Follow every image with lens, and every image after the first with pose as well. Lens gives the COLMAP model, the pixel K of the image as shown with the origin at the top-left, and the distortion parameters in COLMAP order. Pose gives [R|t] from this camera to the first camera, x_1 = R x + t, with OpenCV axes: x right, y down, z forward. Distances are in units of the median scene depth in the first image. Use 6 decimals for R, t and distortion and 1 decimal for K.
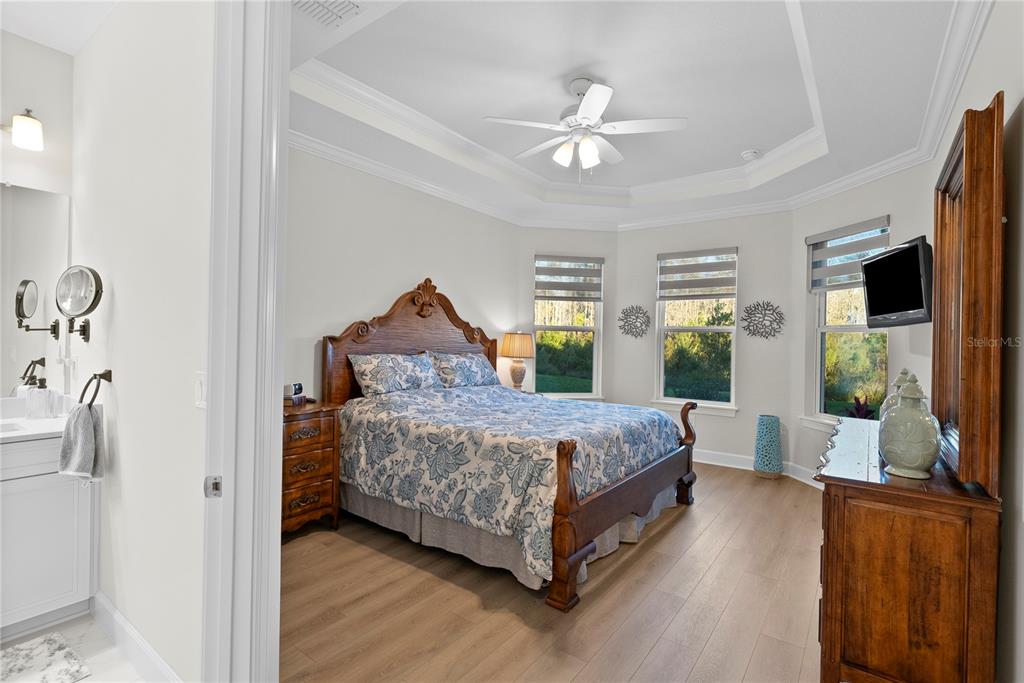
lens RADIAL K [[484.7, 0, 514.6], [0, 484.7, 337.2], [0, 0, 1]] dist [0.001646, -0.000177]
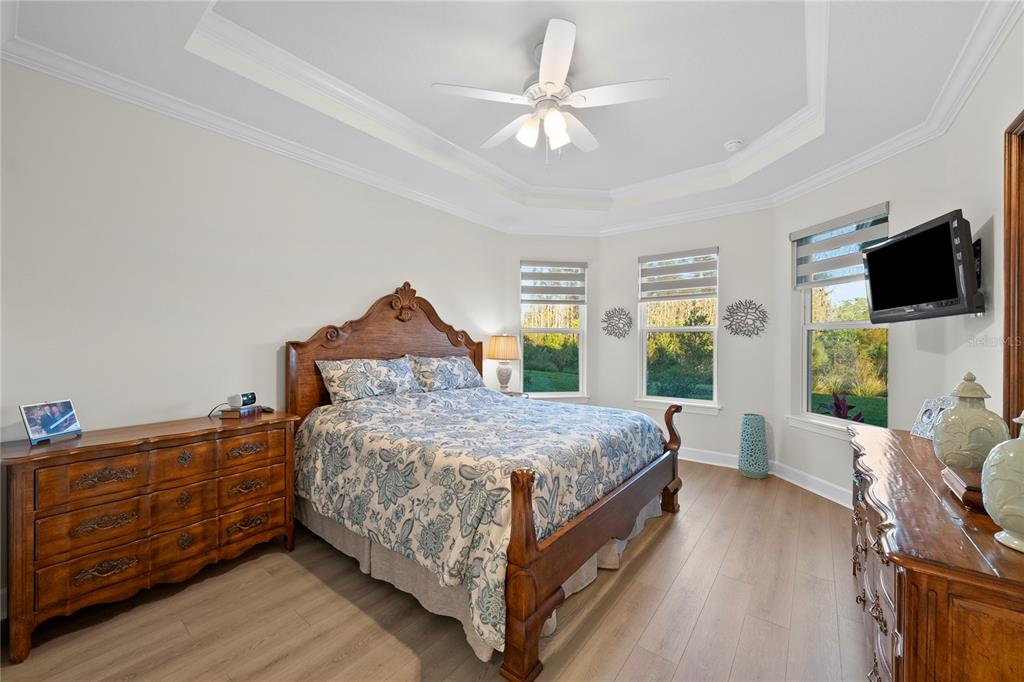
lens RADIAL K [[394.3, 0, 512.0], [0, 394.3, 341.0], [0, 0, 1]] dist [-0.001732, 0.000033]
pose [[0.999432, -0.015615, -0.029866, 0.071150], [0.015699, 0.999873, 0.002572, 0.001225], [0.029822, -0.003039, 0.999551, 0.226420]]
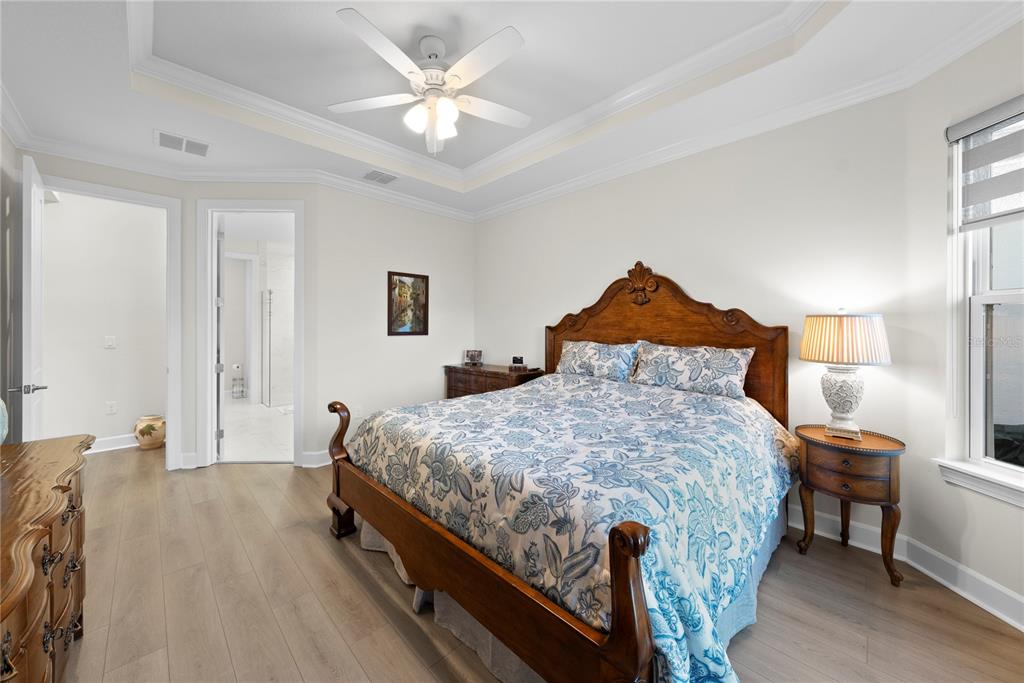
lens RADIAL K [[368.5, 0, 513.1], [0, 368.5, 325.5], [0, 0, 1]] dist [-0.000373, 0.000004]
pose [[-0.155819, -0.019217, -0.987599, 0.640085], [-0.000251, 0.999811, -0.019415, 0.015281], [0.987786, -0.002777, -0.155794, 1.021043]]
